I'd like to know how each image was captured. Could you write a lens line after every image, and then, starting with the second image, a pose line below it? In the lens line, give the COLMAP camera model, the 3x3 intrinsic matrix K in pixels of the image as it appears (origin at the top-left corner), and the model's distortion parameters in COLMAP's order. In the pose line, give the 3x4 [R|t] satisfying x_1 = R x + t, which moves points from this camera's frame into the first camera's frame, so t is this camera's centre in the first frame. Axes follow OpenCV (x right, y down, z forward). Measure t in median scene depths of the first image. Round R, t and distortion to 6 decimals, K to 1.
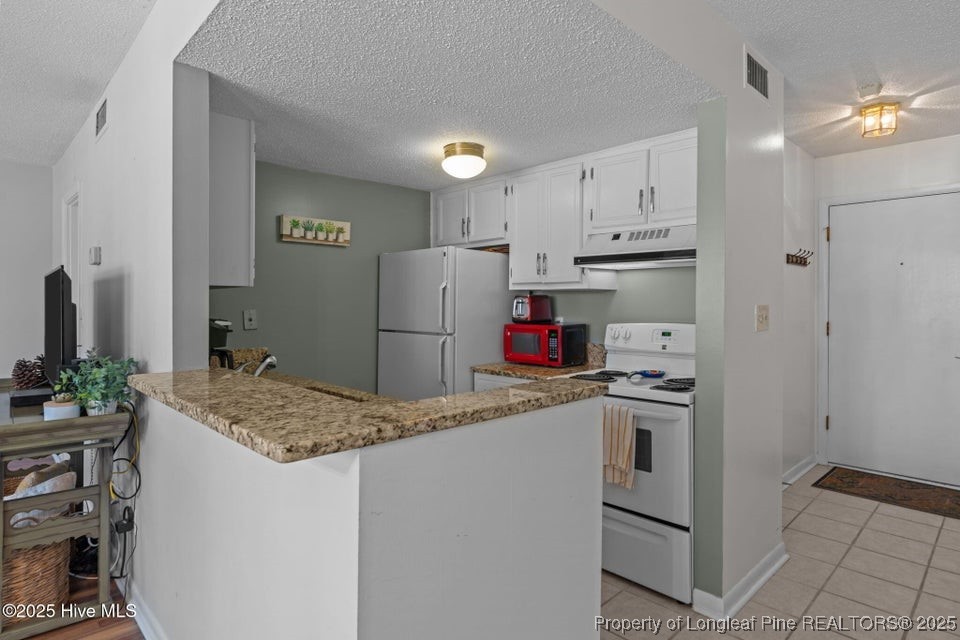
lens RADIAL K [[518.8, 0, 473.5], [0, 518.8, 302.9], [0, 0, 1]] dist [0.002199, 0.000427]
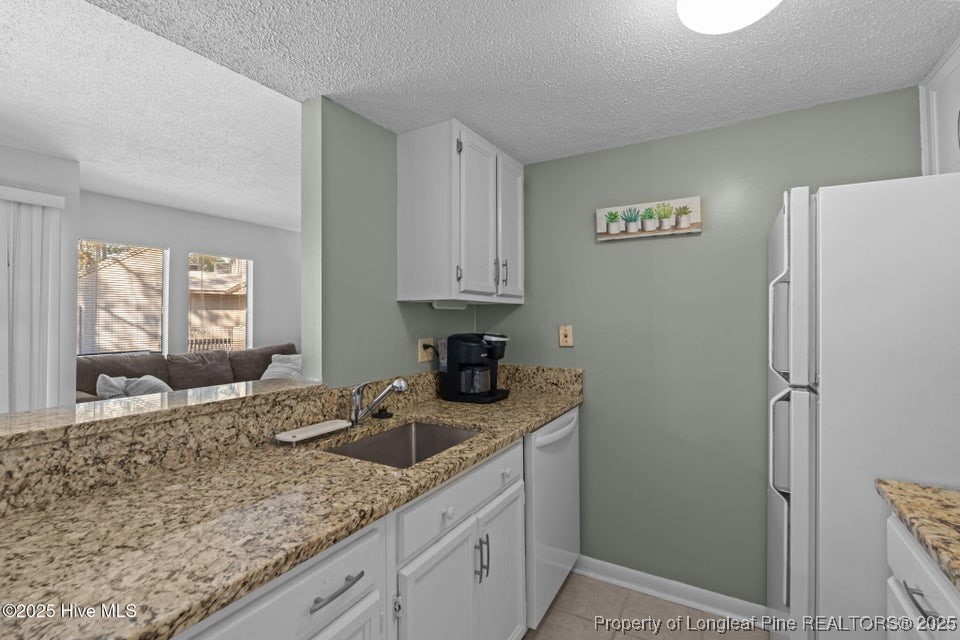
lens RADIAL K [[426.6, 0, 476.4], [0, 426.6, 307.6], [0, 0, 1]] dist [-0.006637, 0.000891]
pose [[0.273241, -0.023853, -0.961650, 0.224382], [0.003710, 0.999711, -0.023742, 0.000647], [0.961939, 0.002919, 0.273250, 0.624076]]
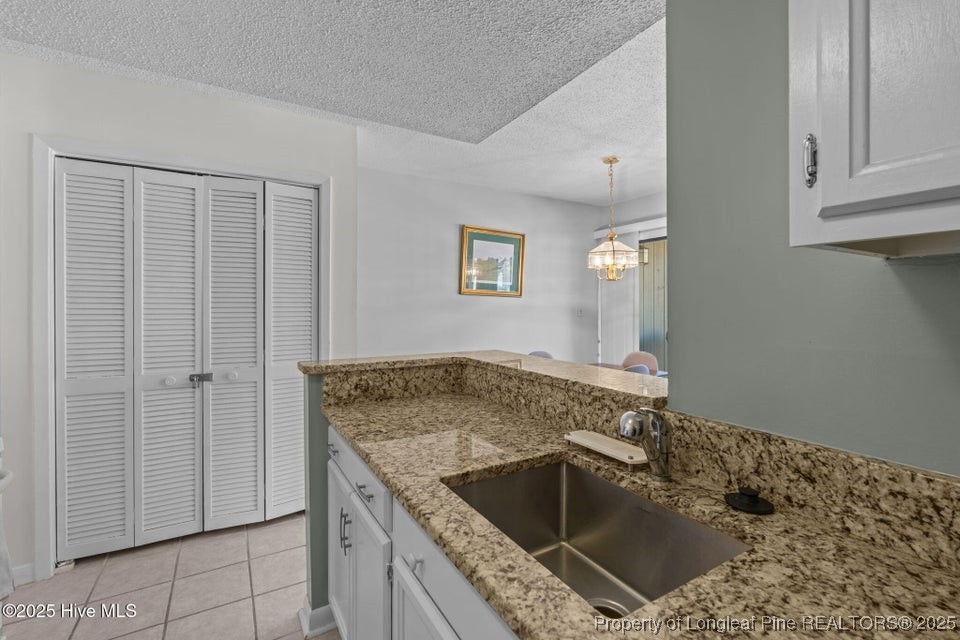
lens RADIAL K [[426.6, 0, 476.4], [0, 426.6, 307.6], [0, 0, 1]] dist [-0.006637, 0.000891]
pose [[-0.972744, 0.000543, 0.231881, -0.230446], [0.000873, 0.999999, 0.001320, 0.002335], [-0.231880, 0.001486, -0.972743, 0.953812]]
